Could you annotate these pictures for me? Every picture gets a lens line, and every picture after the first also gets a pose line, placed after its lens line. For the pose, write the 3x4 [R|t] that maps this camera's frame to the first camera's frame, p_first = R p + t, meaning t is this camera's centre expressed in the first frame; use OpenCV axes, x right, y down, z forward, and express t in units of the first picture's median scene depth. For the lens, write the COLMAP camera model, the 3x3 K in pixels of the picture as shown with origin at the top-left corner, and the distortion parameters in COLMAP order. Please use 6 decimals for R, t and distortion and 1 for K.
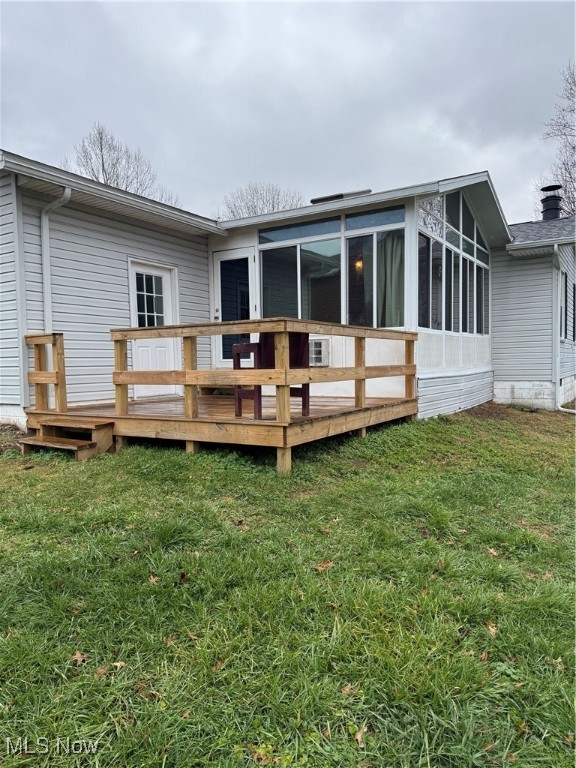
lens RADIAL K [[543.4, 0, 288.0], [0, 543.4, 384.0], [0, 0, 1]] dist [0.046461, -0.054353]
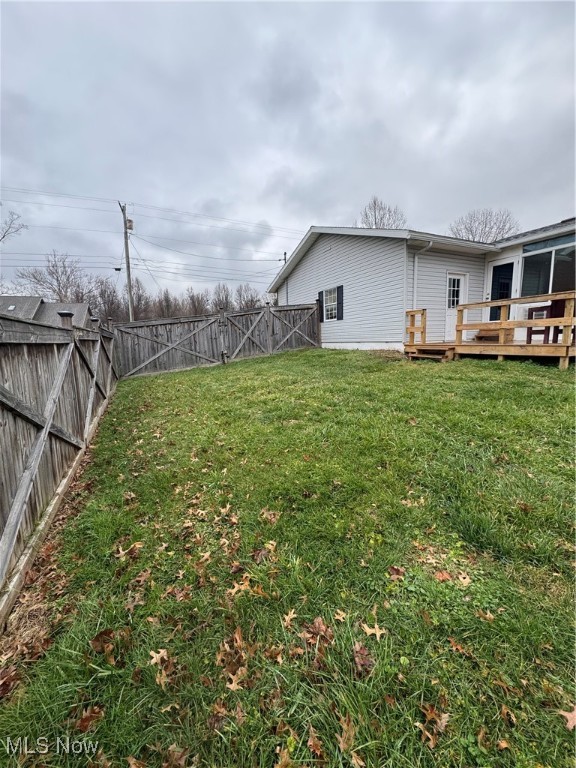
lens RADIAL K [[303.7, 0, 290.0], [0, 303.7, 384.5], [0, 0, 1]] dist [0.002566, -0.000061]
pose [[0.850755, 0.069744, -0.520914, -0.163839], [-0.002854, 0.991754, 0.128122, 0.044183], [0.525554, -0.107514, 0.843939, -0.300130]]
